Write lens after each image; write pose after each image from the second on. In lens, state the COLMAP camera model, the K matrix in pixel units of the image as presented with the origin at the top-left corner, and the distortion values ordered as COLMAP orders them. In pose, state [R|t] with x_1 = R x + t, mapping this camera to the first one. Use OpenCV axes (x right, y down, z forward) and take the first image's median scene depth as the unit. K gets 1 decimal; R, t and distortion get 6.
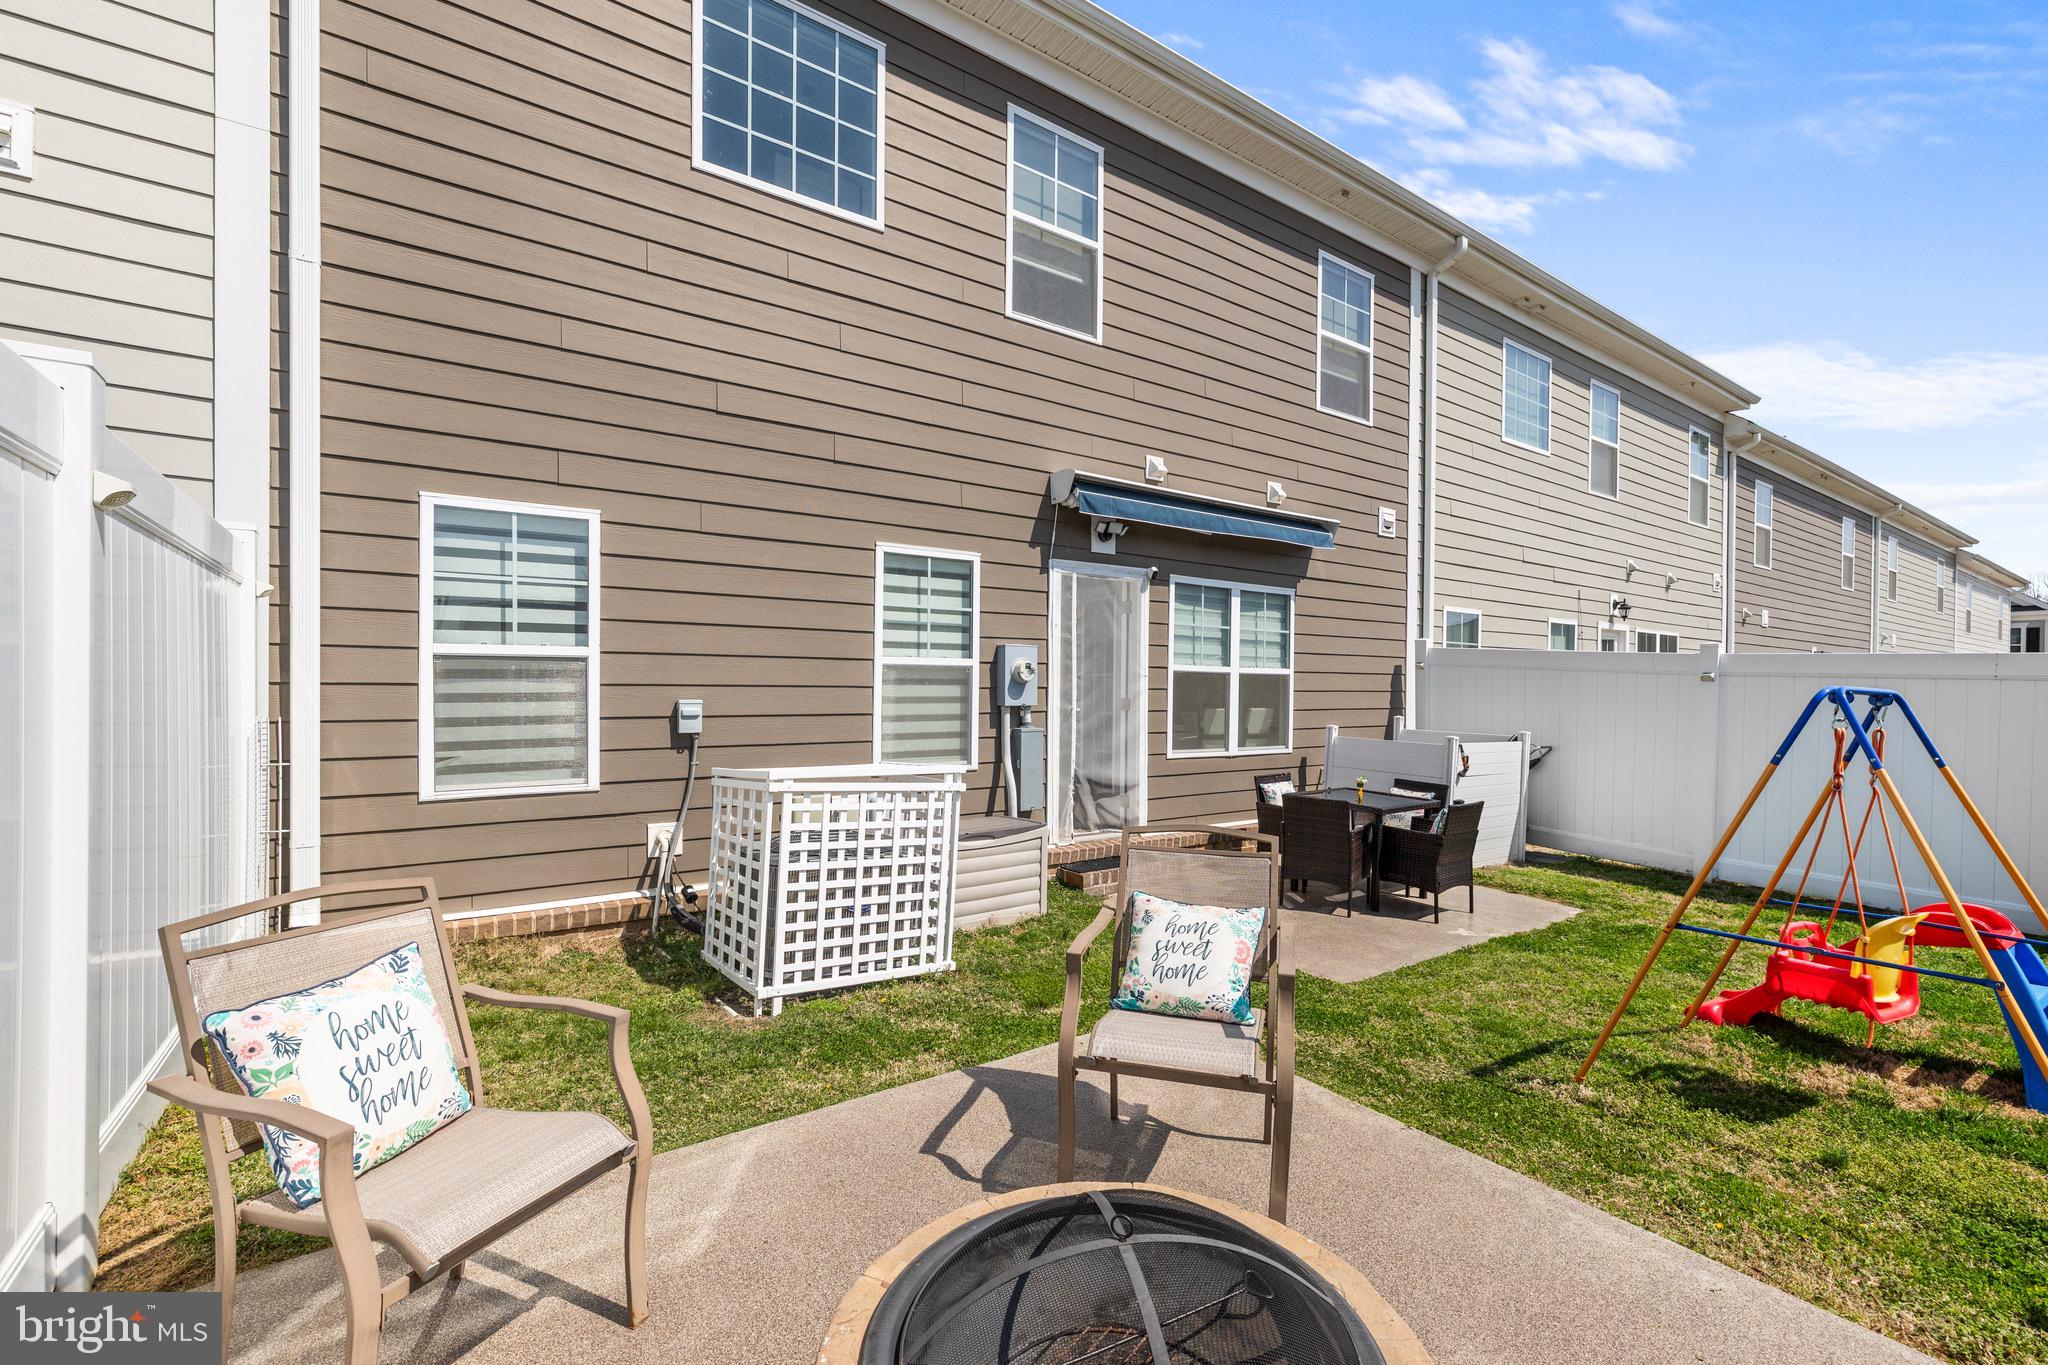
lens RADIAL K [[888.9, 0, 1037.1], [0, 888.9, 696.2], [0, 0, 1]] dist [0.002064, 0.000931]
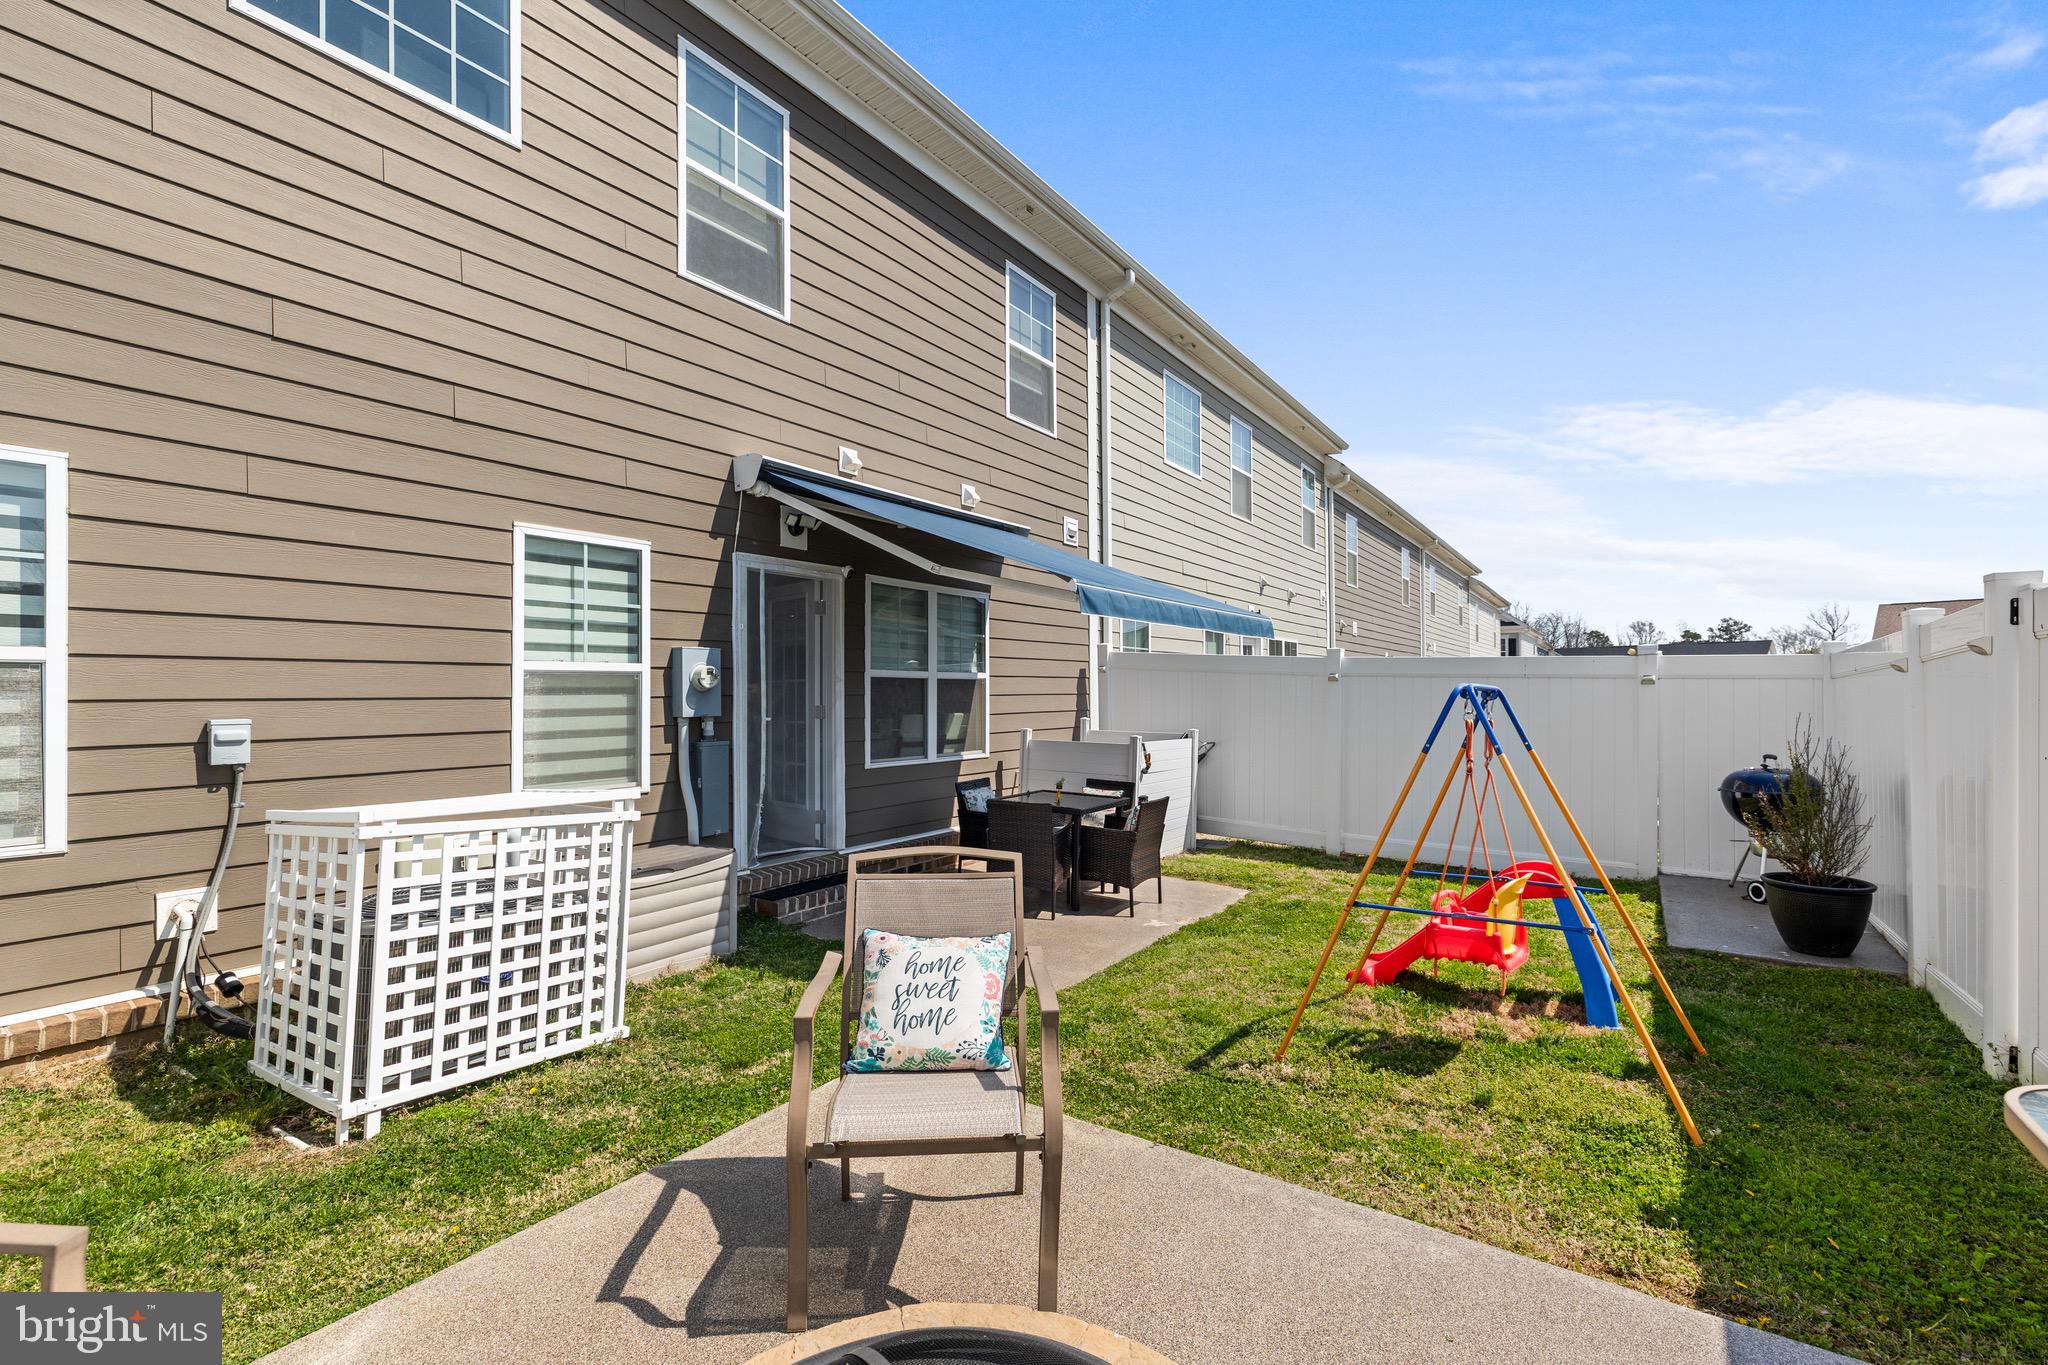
lens RADIAL K [[888.9, 0, 1030.0], [0, 888.9, 684.8], [0, 0, 1]] dist [0.002064, 0.000931]
pose [[0.938140, -0.011229, 0.346074, -0.020046], [0.017887, 0.999711, -0.016049, -0.000882], [-0.345794, 0.021247, 0.938070, 0.067728]]
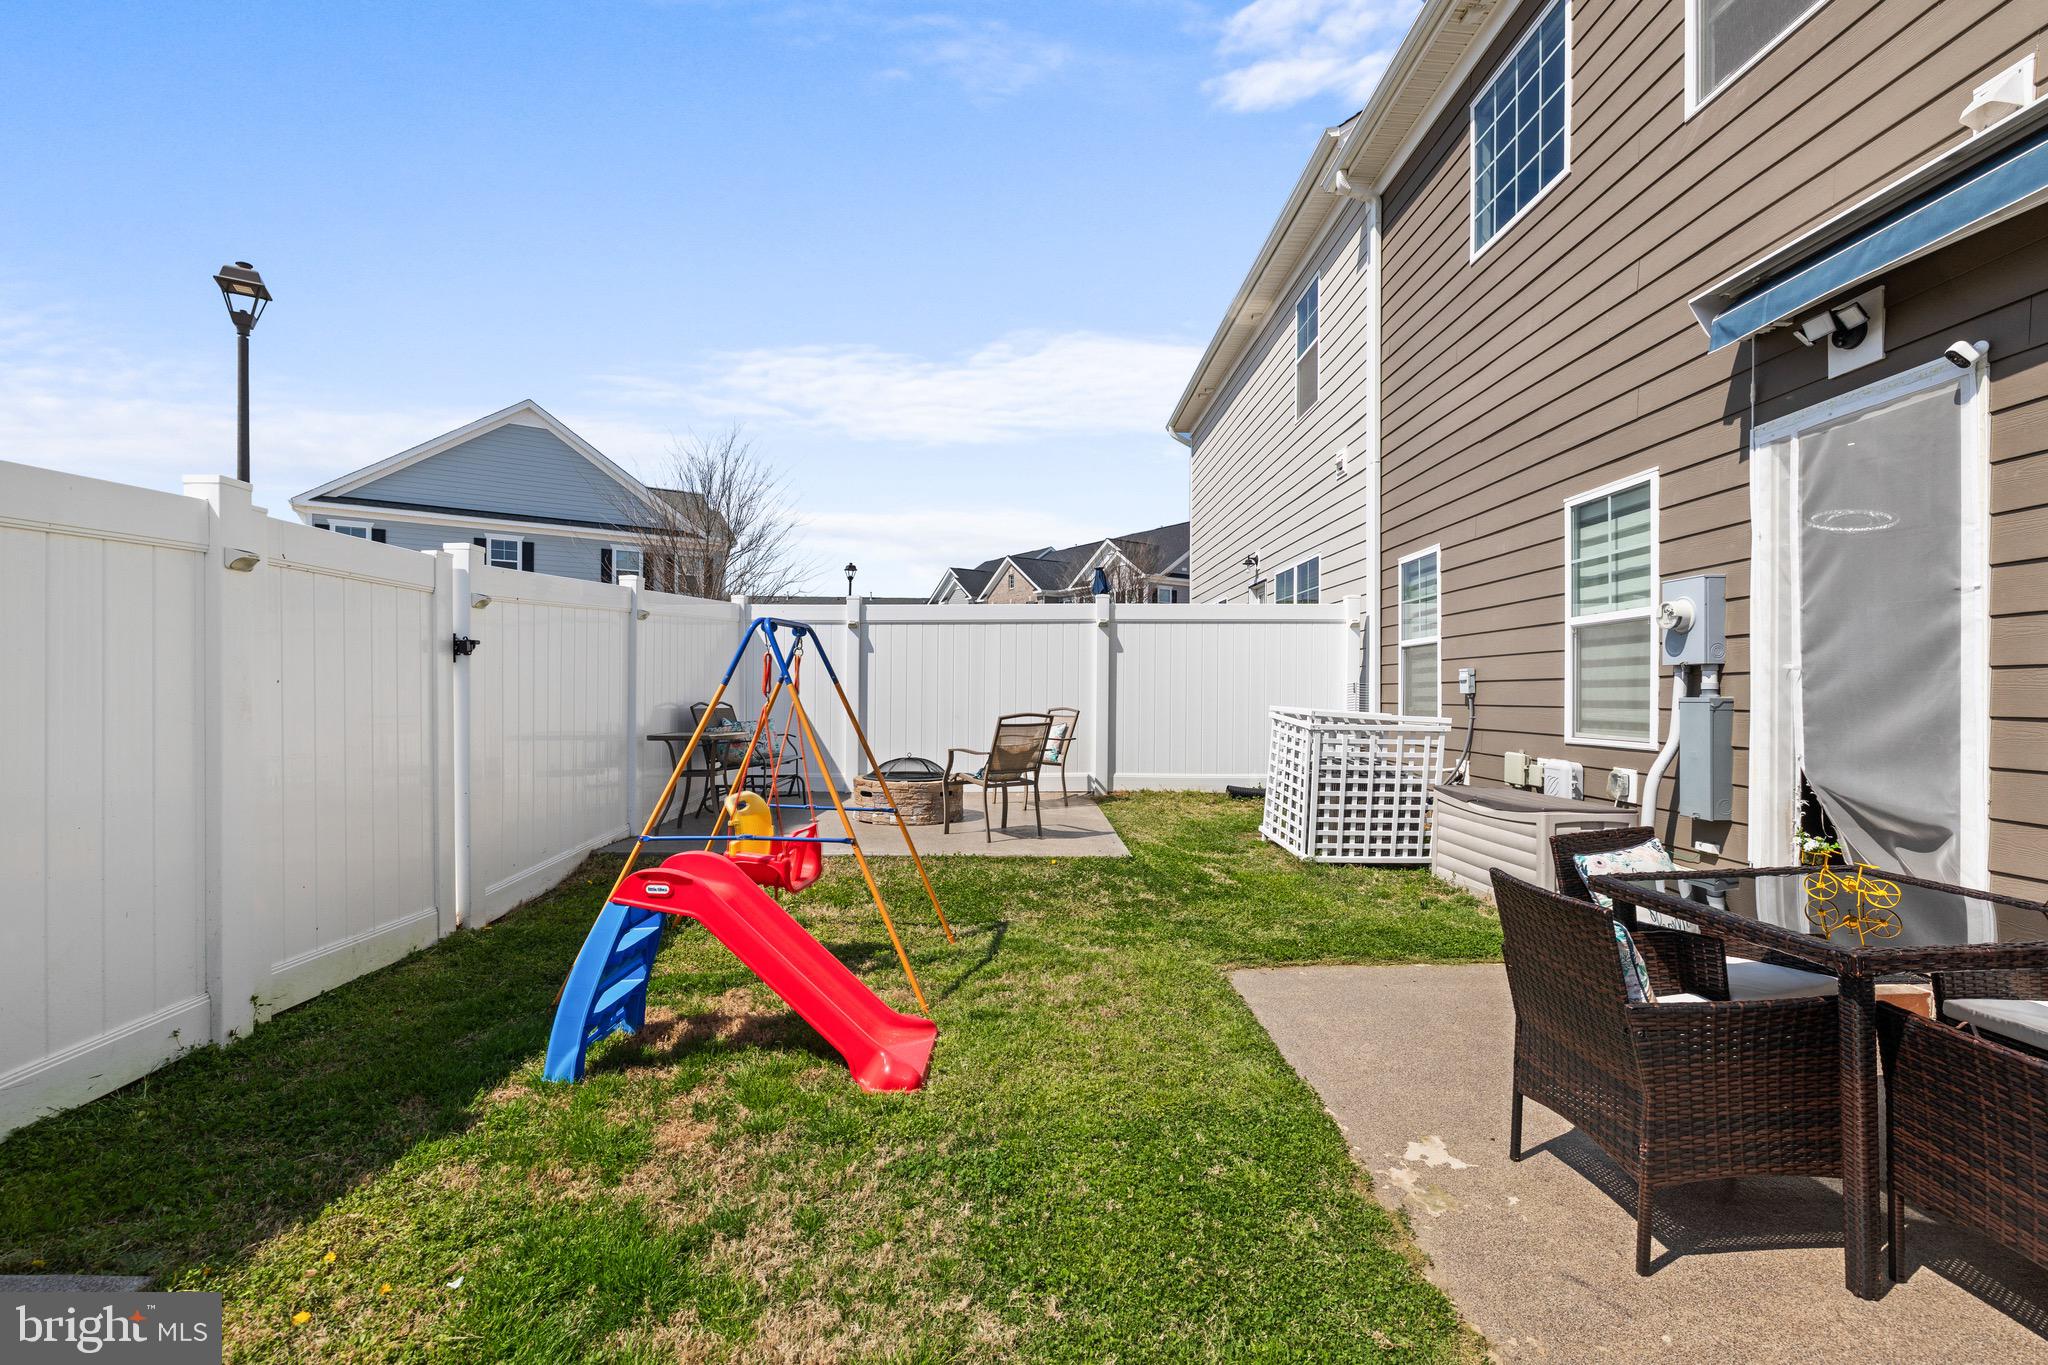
lens RADIAL K [[888.9, 0, 1023.6], [0, 888.9, 693.2], [0, 0, 1]] dist [0.002064, 0.000931]
pose [[-0.582587, -0.006020, -0.812746, 0.943114], [-0.006070, 0.999977, -0.003055, 0.042154], [0.812746, 0.003153, -0.582610, 1.086013]]
